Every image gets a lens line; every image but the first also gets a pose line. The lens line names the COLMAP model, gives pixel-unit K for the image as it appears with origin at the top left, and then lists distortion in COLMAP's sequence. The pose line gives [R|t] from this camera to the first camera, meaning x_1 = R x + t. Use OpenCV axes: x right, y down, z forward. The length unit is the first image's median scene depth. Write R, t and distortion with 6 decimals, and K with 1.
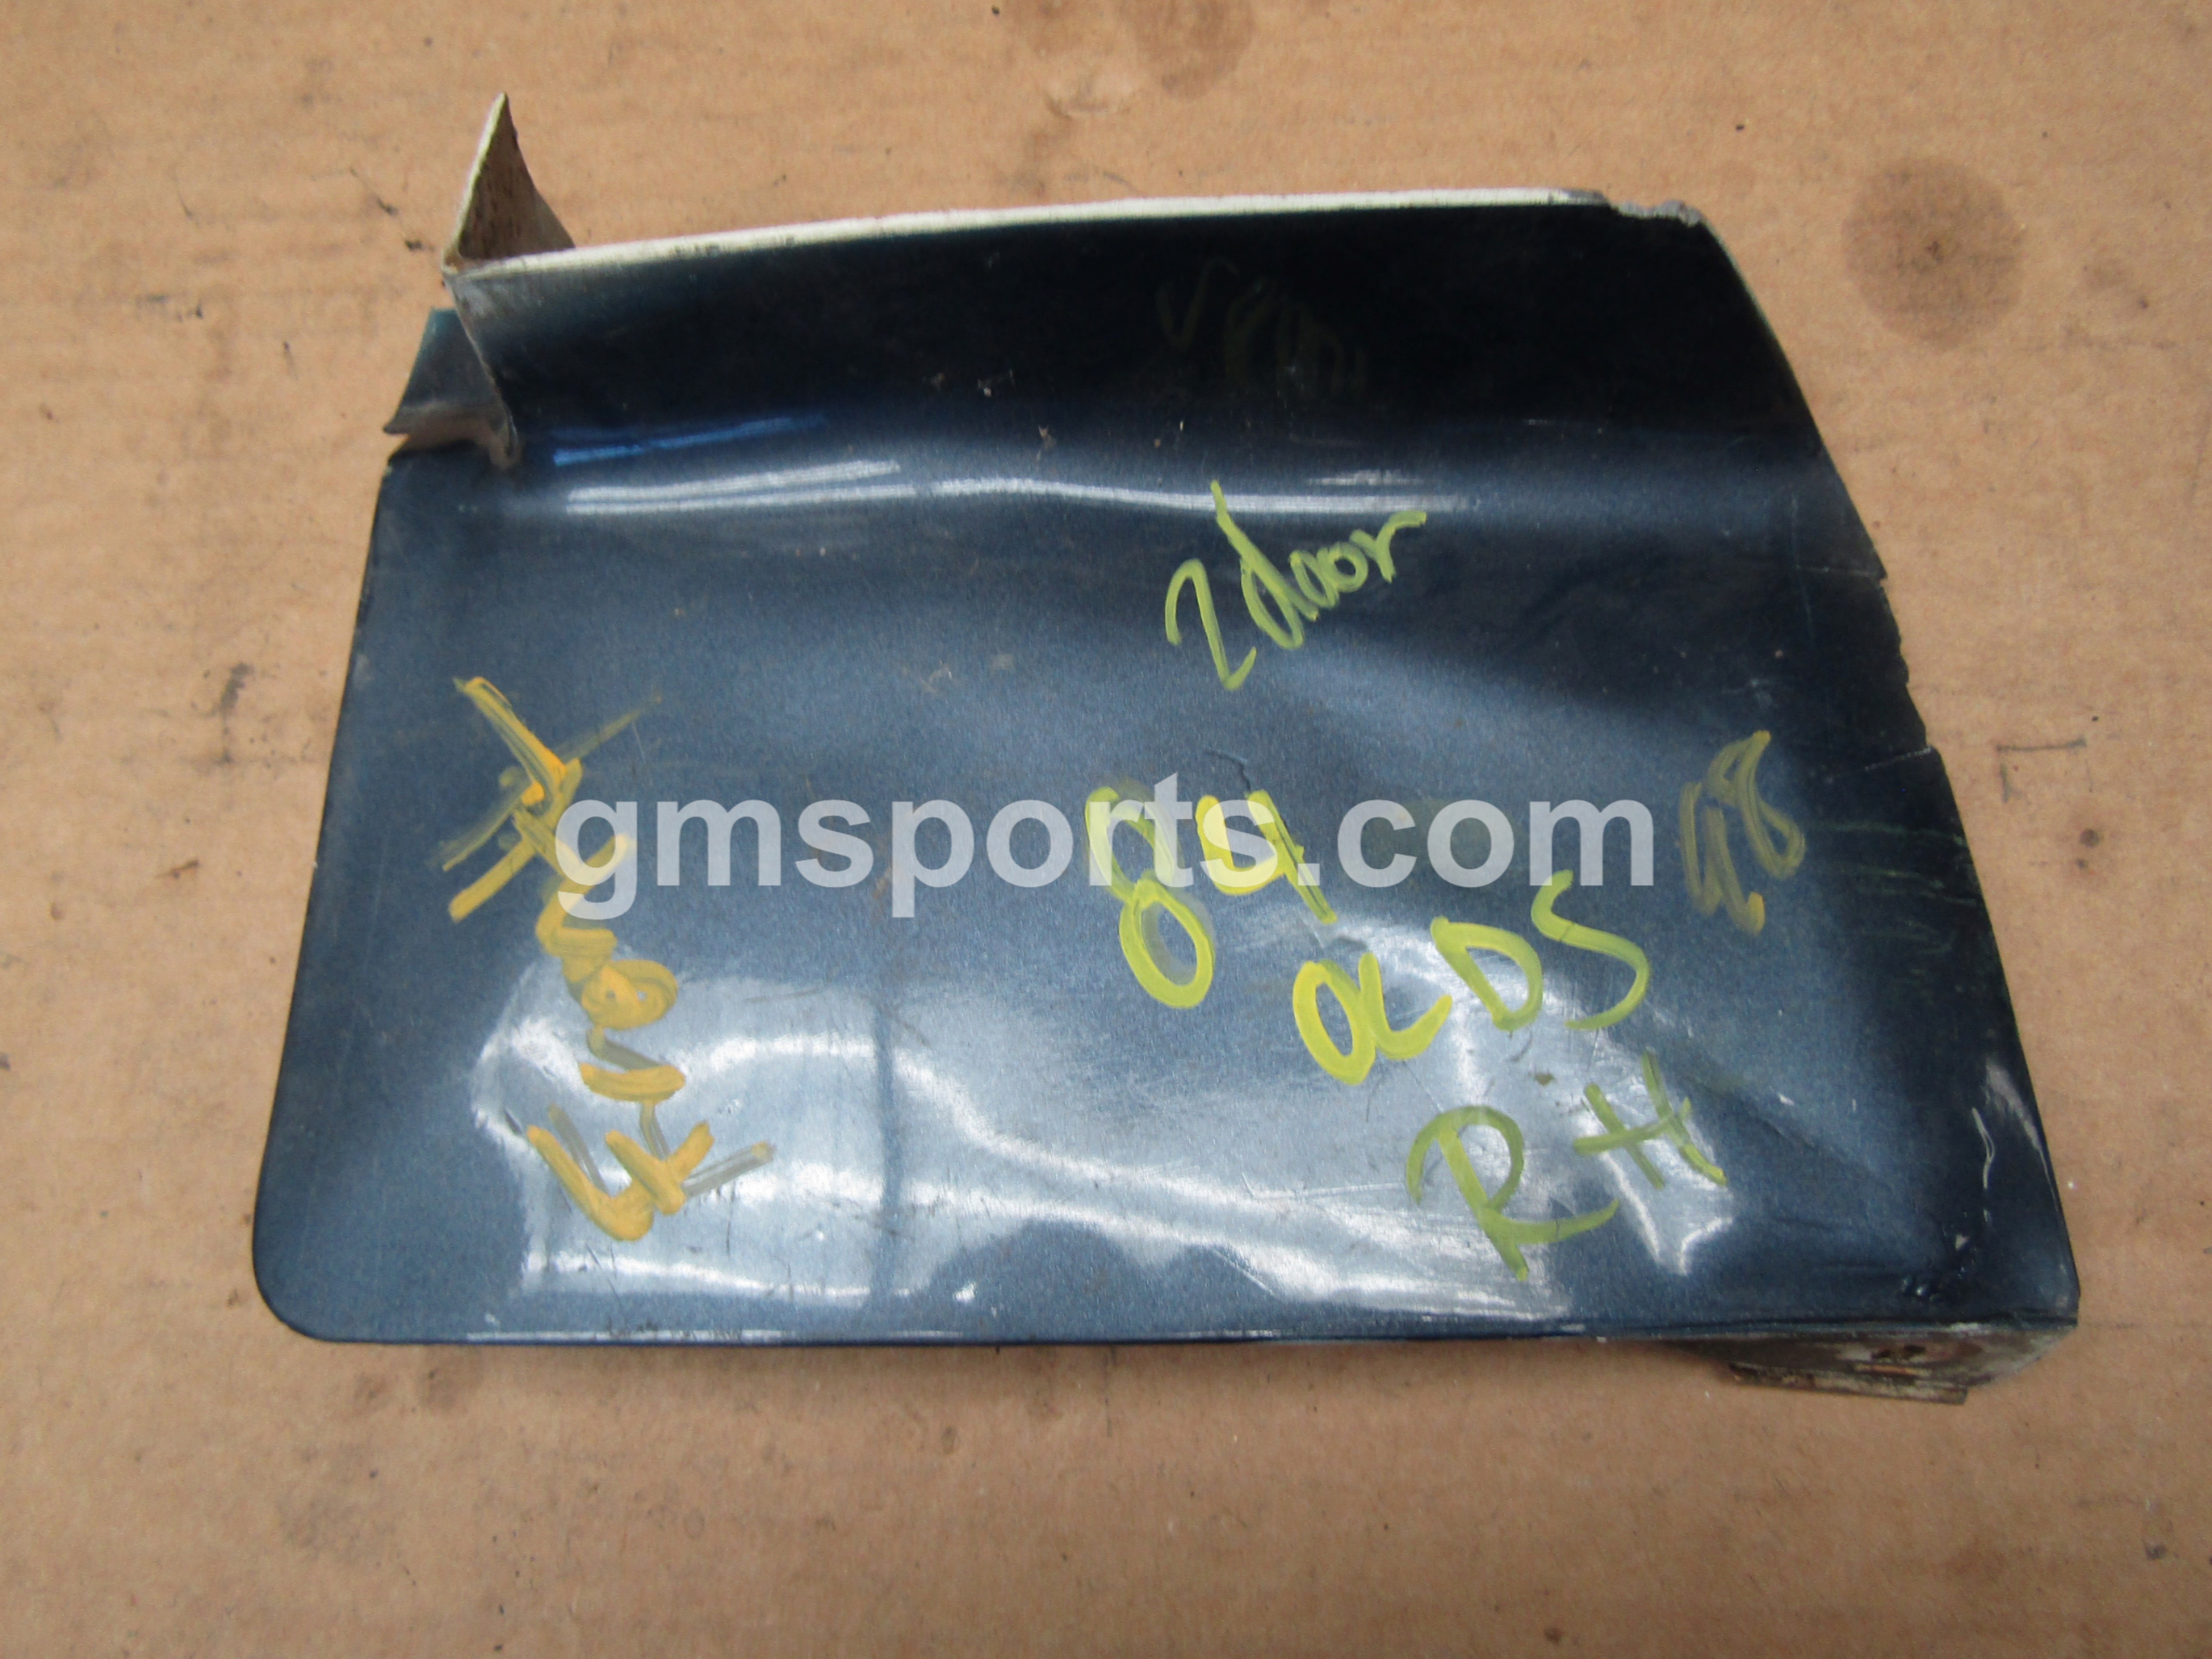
lens RADIAL K [[1641.0, 0, 1102.5], [0, 1641.0, 808.1], [0, 0, 1]] dist [-0.006505, -0.004694]
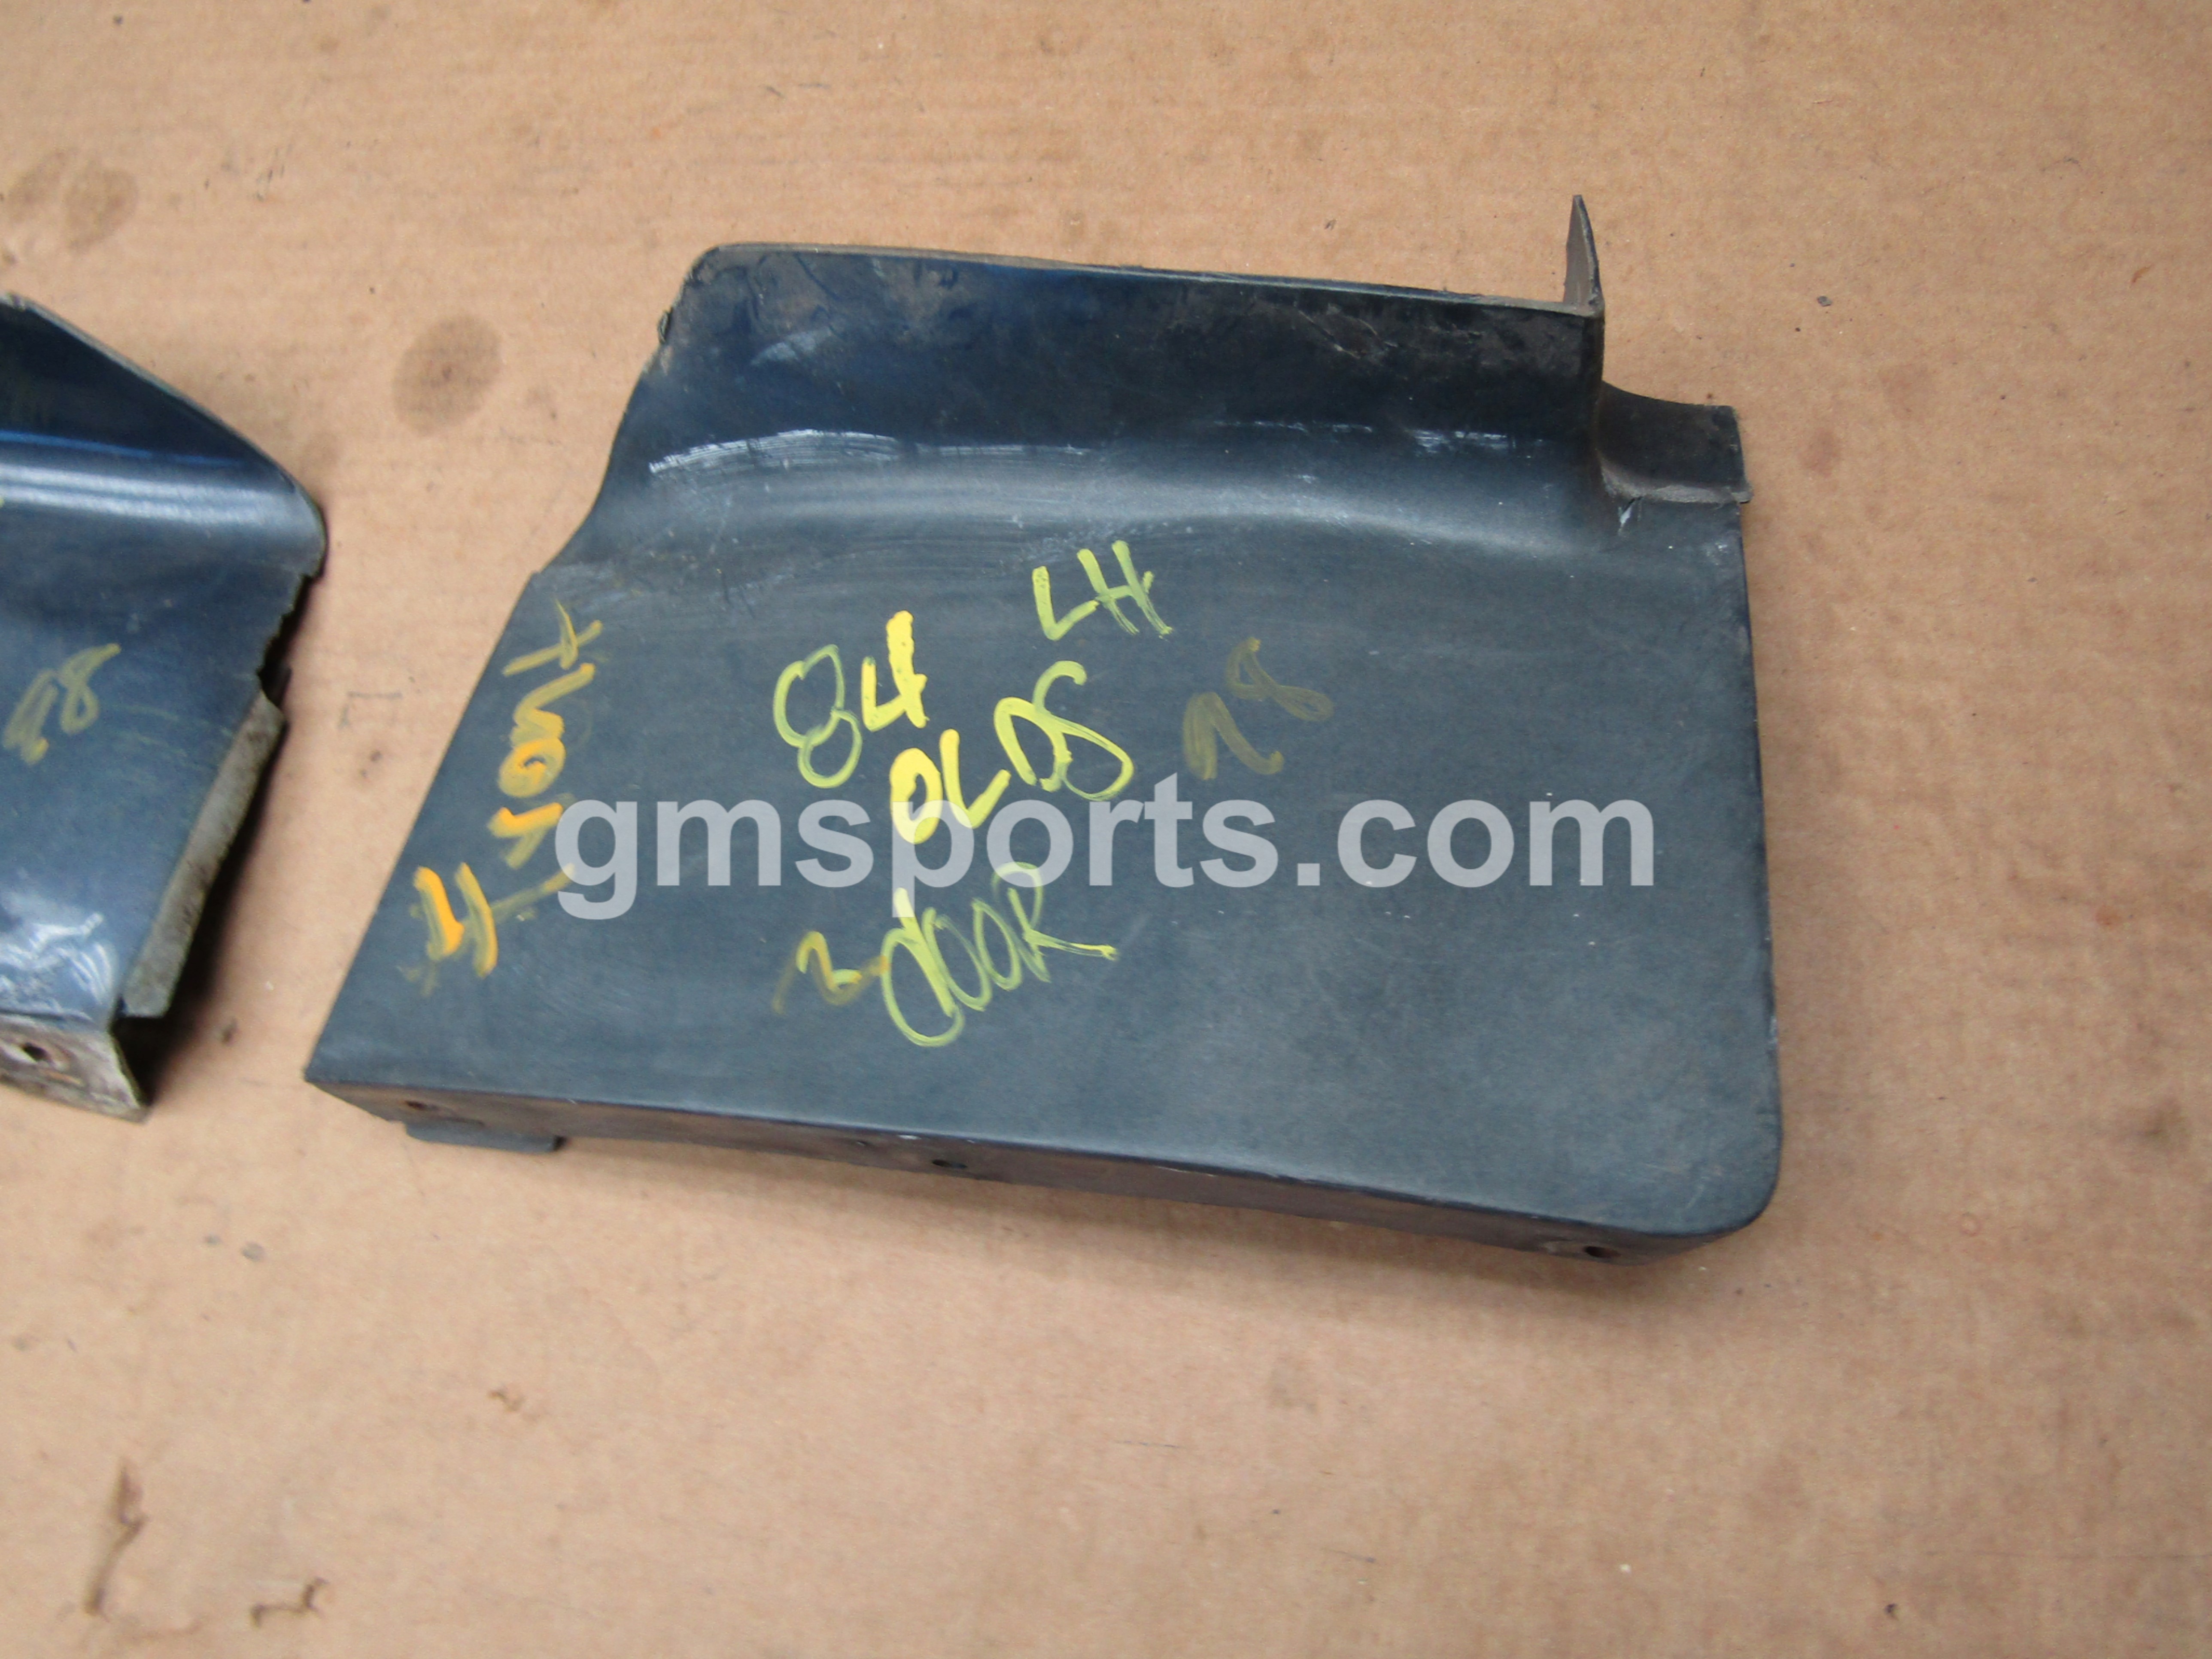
lens RADIAL K [[1594.8, 0, 1117.8], [0, 1594.8, 829.5], [0, 0, 1]] dist [-0.007059, -0.007055]
pose [[0.987043, 0.110894, -0.115966, 1.338338], [-0.128202, 0.979659, -0.154380, 0.200190], [0.096487, 0.167246, 0.981182, -0.261859]]
